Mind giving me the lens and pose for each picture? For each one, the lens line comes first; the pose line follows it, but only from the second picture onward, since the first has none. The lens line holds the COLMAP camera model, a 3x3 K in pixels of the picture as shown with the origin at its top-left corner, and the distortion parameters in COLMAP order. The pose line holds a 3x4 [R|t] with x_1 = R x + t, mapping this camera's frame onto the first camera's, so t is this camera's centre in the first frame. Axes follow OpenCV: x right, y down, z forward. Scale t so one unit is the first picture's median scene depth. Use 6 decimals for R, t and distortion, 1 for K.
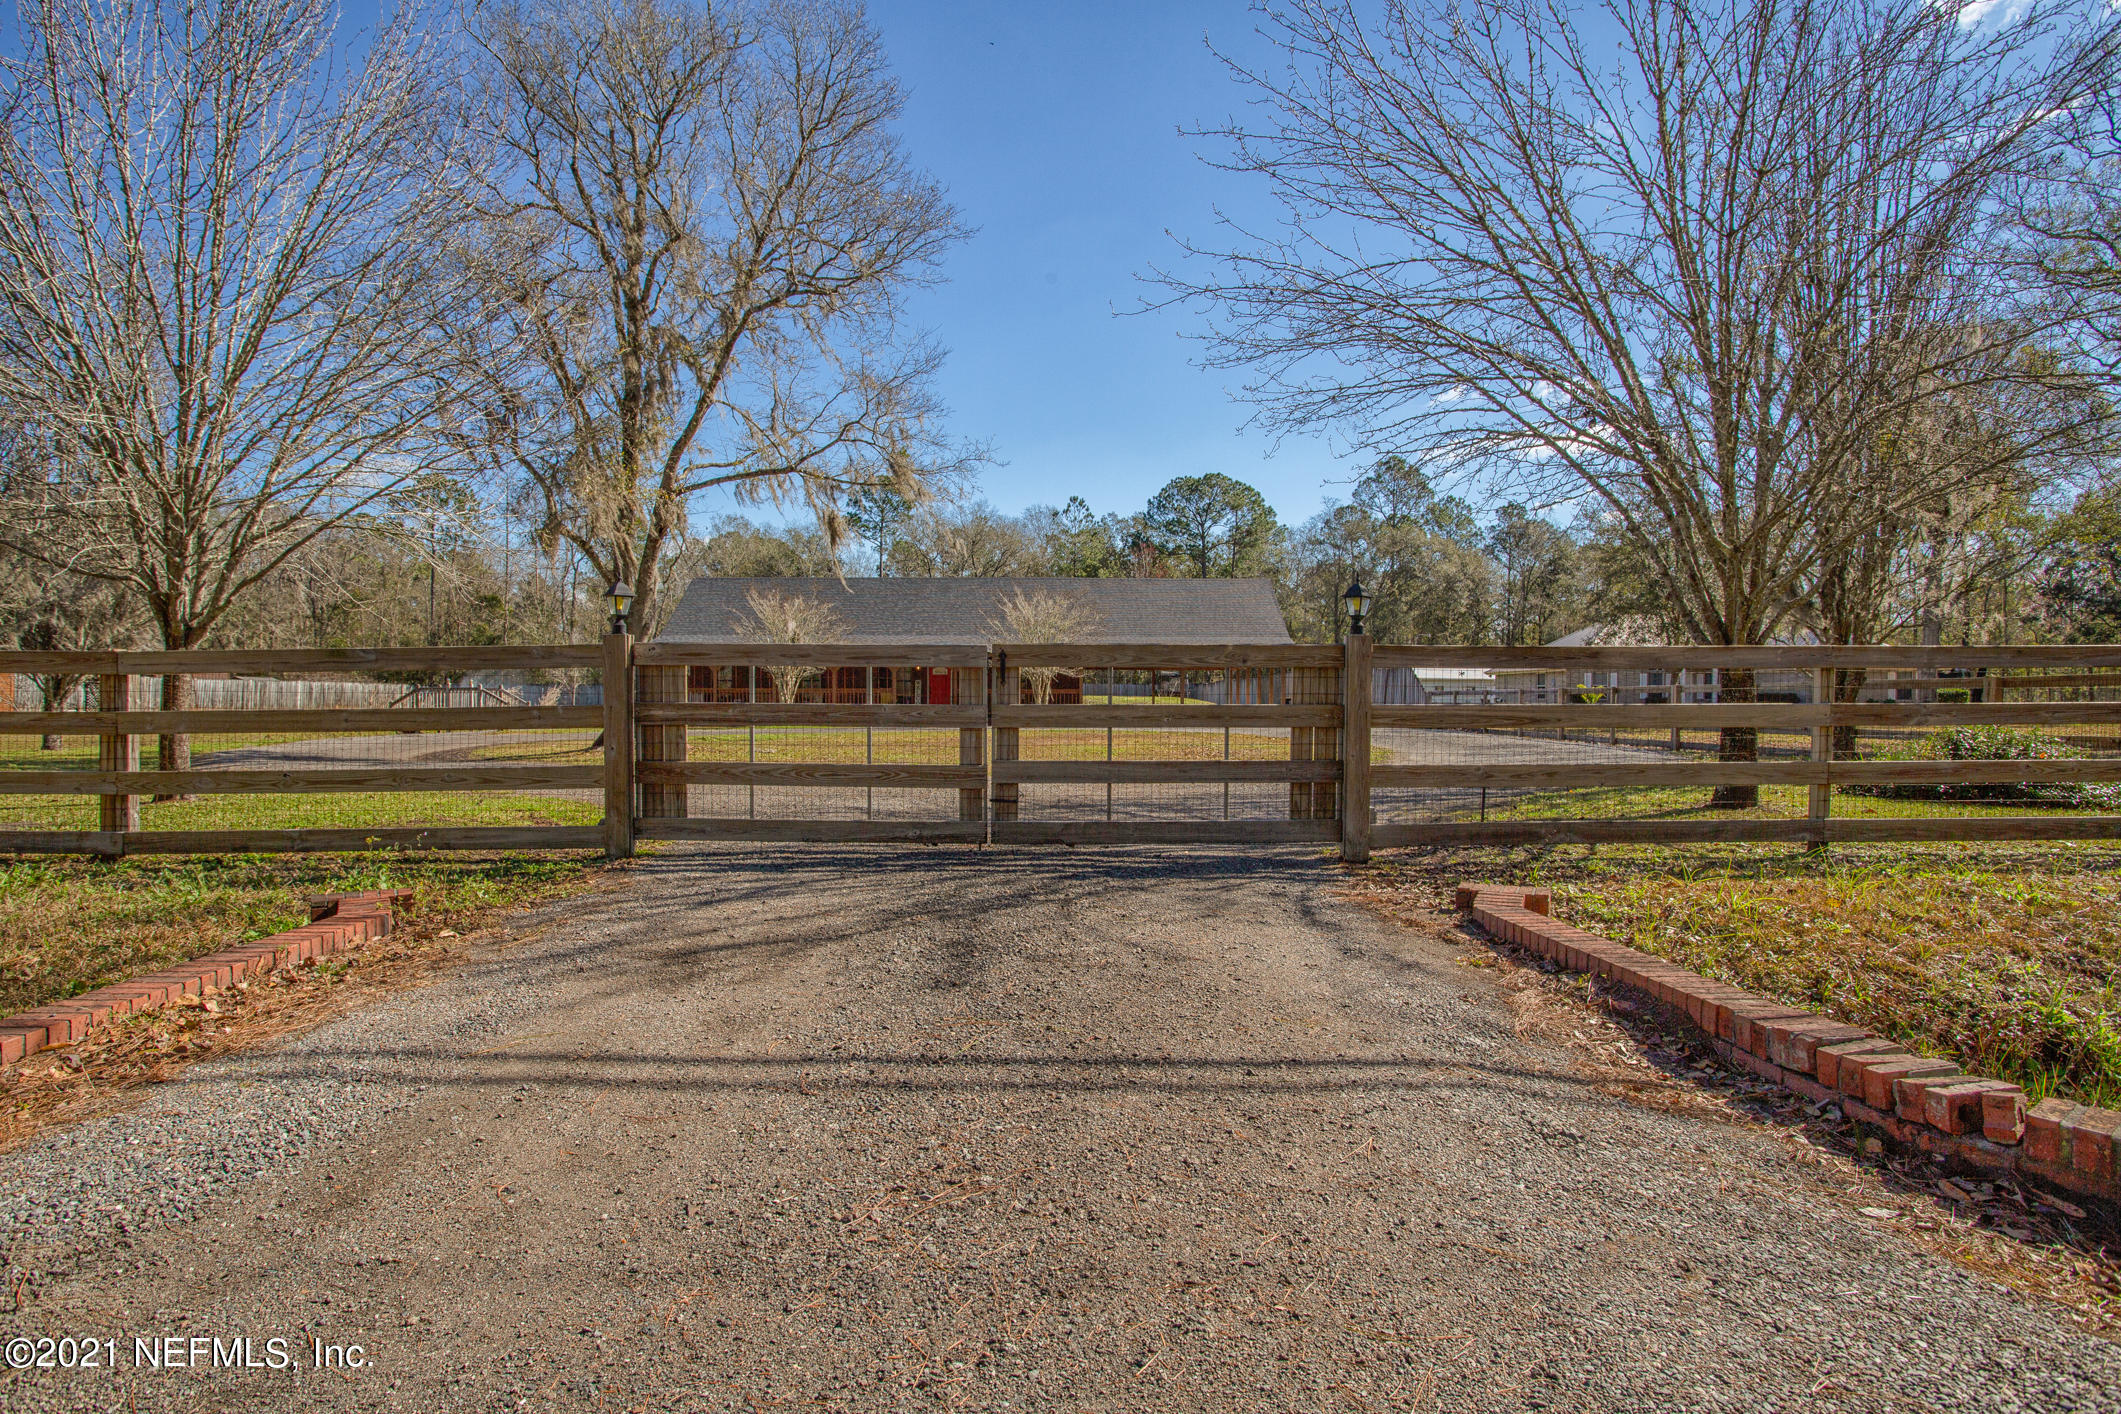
lens RADIAL K [[1185.2, 0, 1050.8], [0, 1185.2, 652.6], [0, 0, 1]] dist [-0.029050, 0.000818]
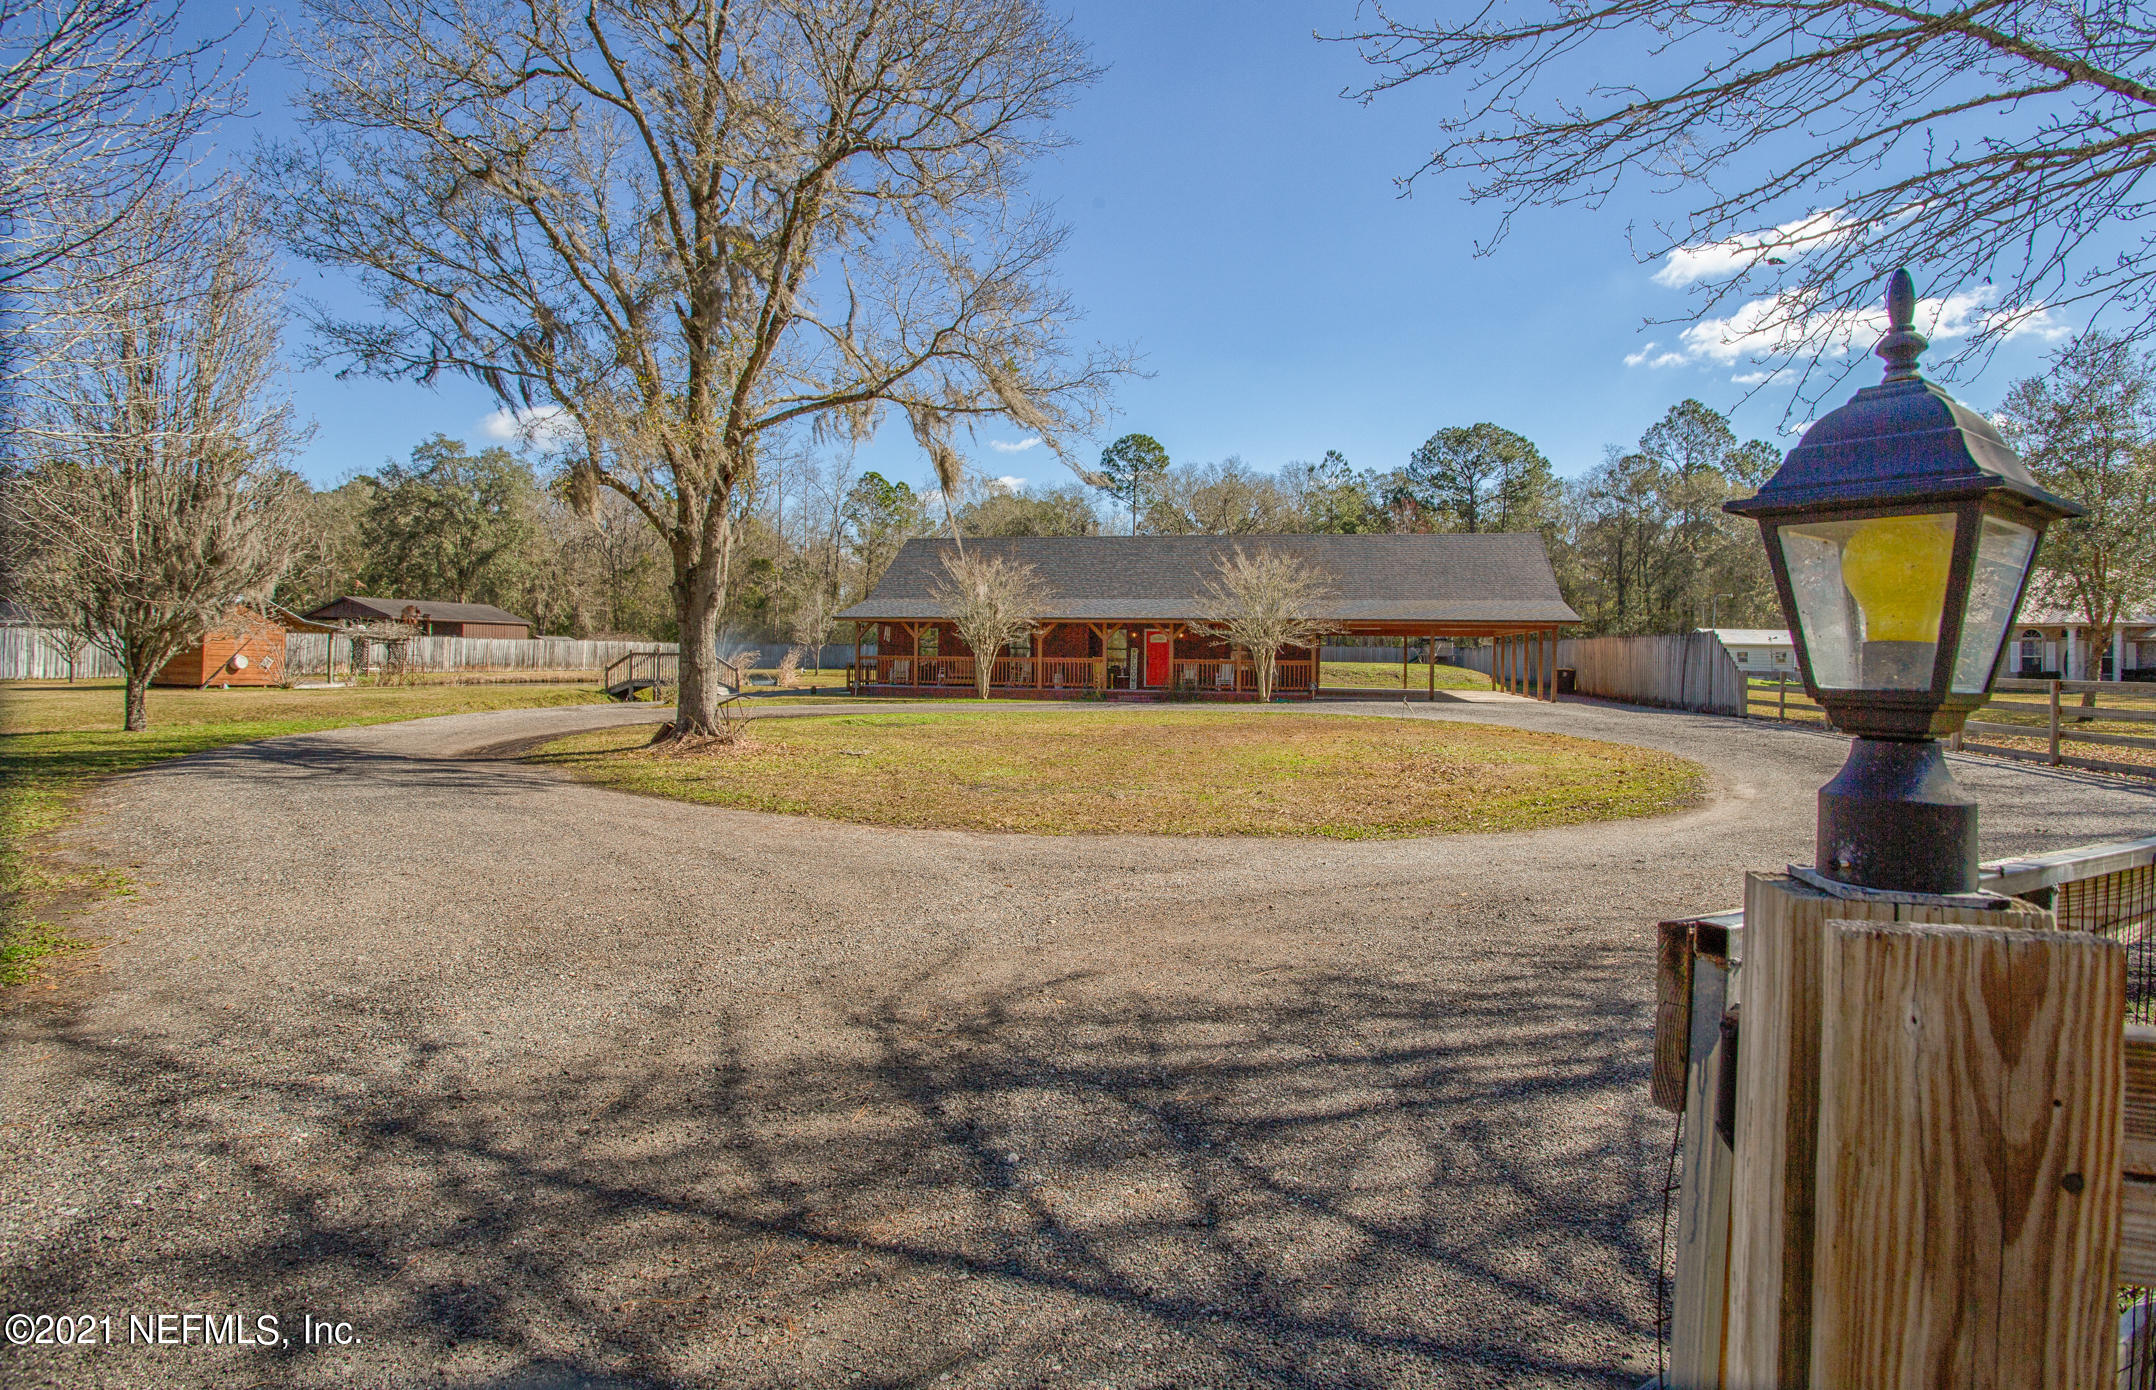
lens RADIAL K [[1133.5, 0, 1099.1], [0, 1133.5, 636.3], [0, 0, 1]] dist [-0.049203, 0.000629]
pose [[0.980464, 0.005274, -0.196626, 0.072557], [-0.000748, 0.999733, 0.023085, -0.013661], [0.196695, -0.022487, 0.980207, 0.297009]]
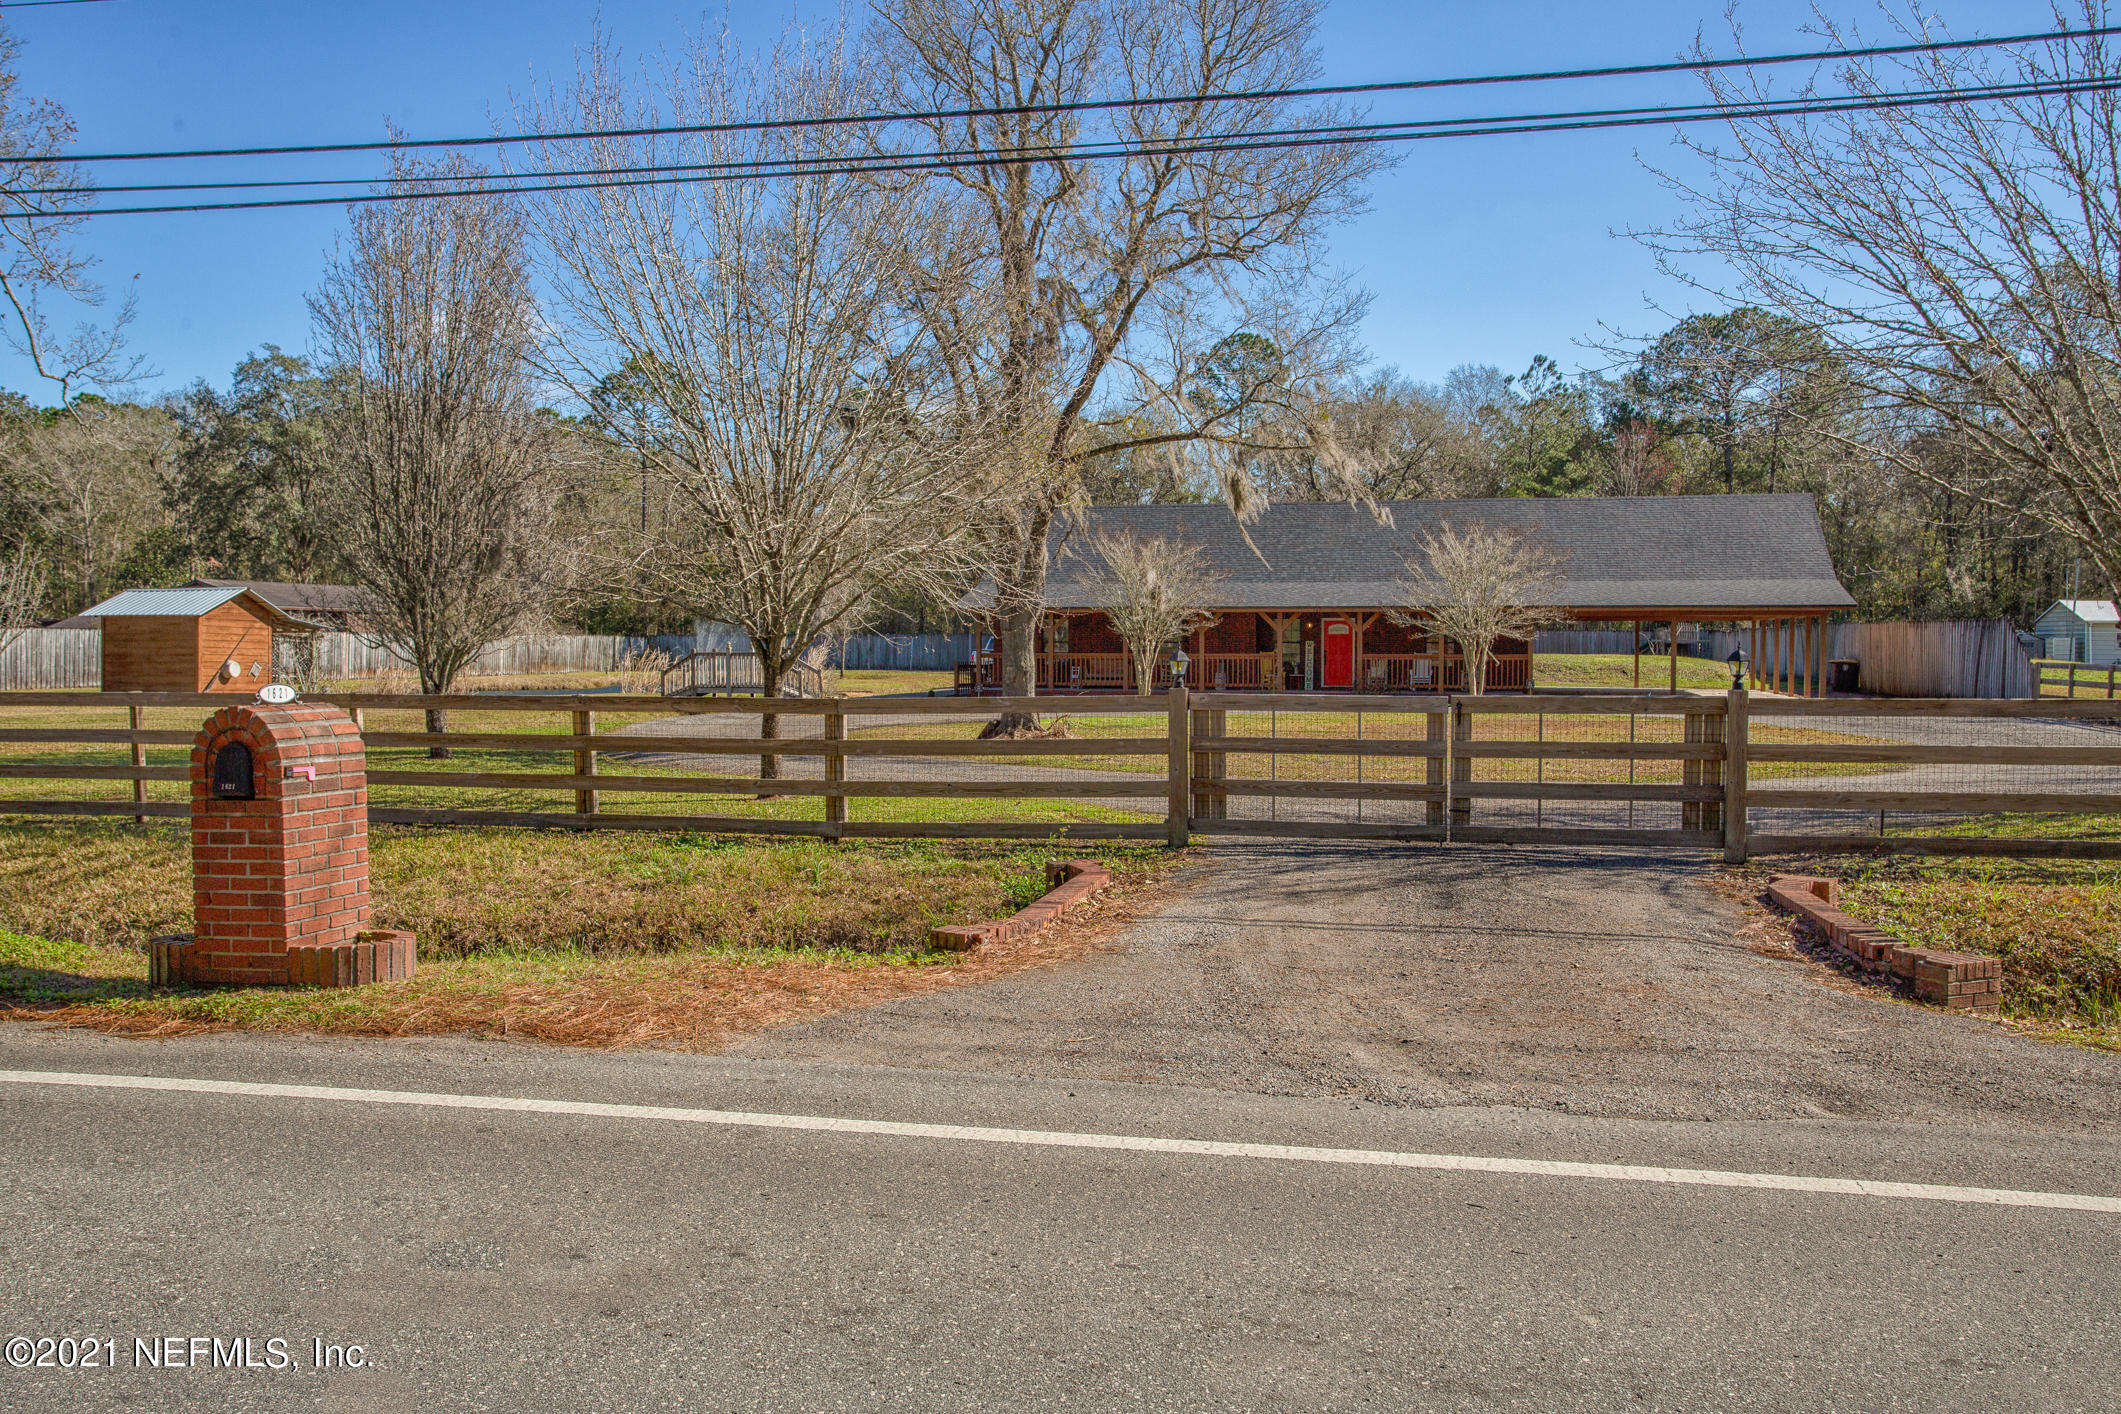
lens RADIAL K [[1828.5, 0, 1049.0], [0, 1828.5, 676.8], [0, 0, 1]] dist [0.011353, 0.005306]
pose [[0.972629, 0.003026, -0.232343, -0.003488], [0.010931, 0.998212, 0.058760, -0.053979], [0.232105, -0.059691, 0.970857, -0.391314]]
